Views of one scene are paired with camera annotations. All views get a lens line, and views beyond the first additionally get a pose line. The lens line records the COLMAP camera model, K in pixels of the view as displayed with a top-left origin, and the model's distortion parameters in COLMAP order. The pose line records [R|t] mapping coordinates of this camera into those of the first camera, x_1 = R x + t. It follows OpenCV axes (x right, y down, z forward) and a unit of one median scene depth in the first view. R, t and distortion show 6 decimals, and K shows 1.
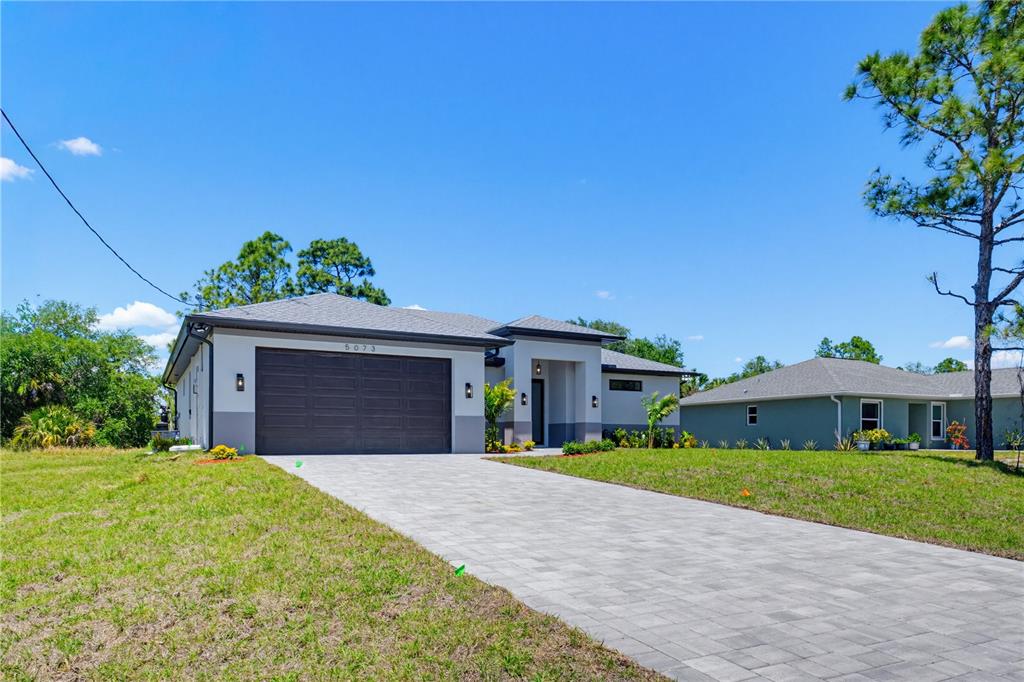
lens RADIAL K [[676.5, 0, 494.3], [0, 676.5, 437.9], [0, 0, 1]] dist [0.004346, 0.001949]
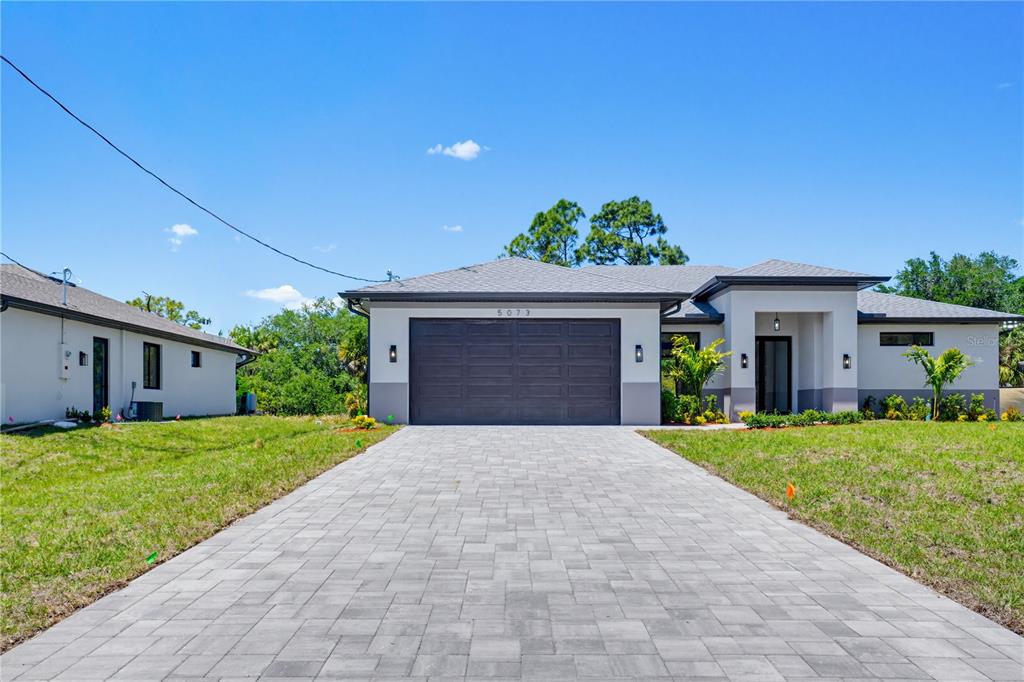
lens RADIAL K [[707.2, 0, 511.3], [0, 707.2, 406.5], [0, 0, 1]] dist [0.010461, 0.007043]
pose [[0.890828, -0.001003, -0.454340, 0.183365], [0.000857, 0.999999, -0.000527, -0.000862], [0.454340, 0.000080, 0.890828, 0.086958]]
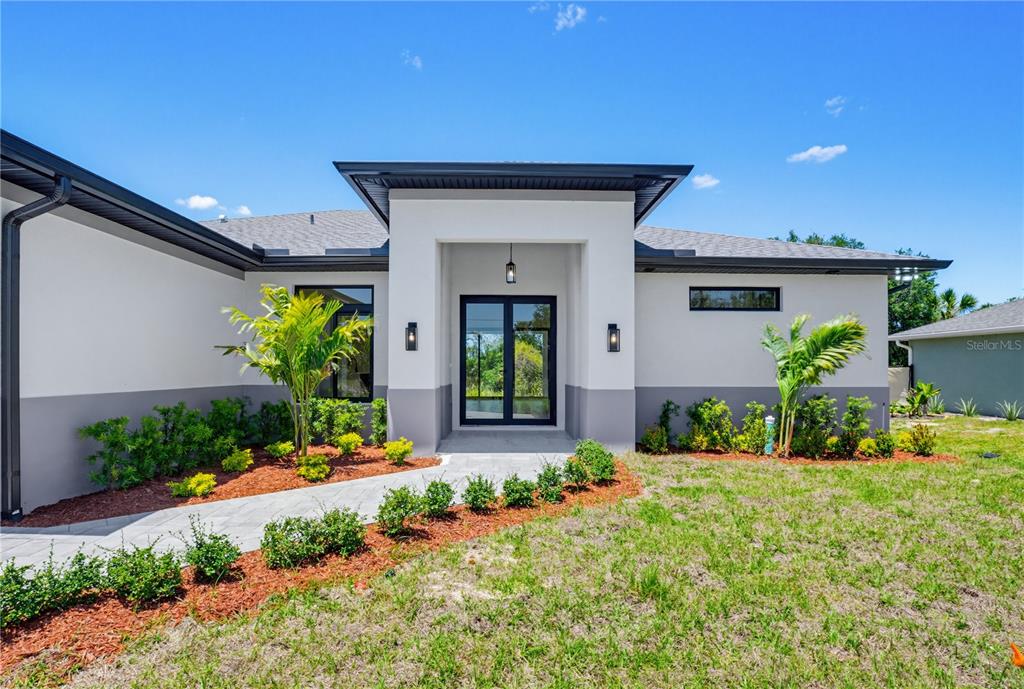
lens RADIAL K [[509.7, 0, 503.2], [0, 509.7, 366.4], [0, 0, 1]] dist [-0.029936, 0.000184]
pose [[0.897414, -0.003908, -0.441173, 0.232968], [0.001585, 0.999983, -0.005634, -0.036485], [0.441187, 0.004357, 0.897405, 0.729673]]
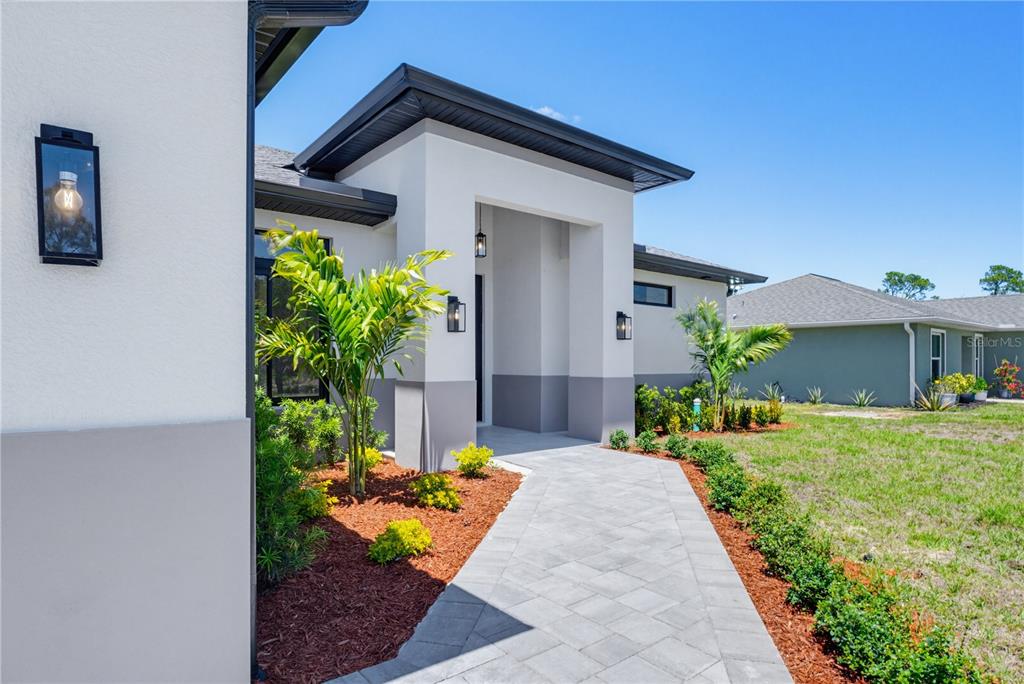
lens RADIAL K [[572.7, 0, 509.0], [0, 572.7, 358.1], [0, 0, 1]] dist [0.000244, -0.000074]
pose [[0.976226, 0.002276, 0.216744, 0.008537], [-0.001869, 0.999996, -0.002087, -0.034940], [-0.216748, 0.001632, 0.976226, 0.710641]]
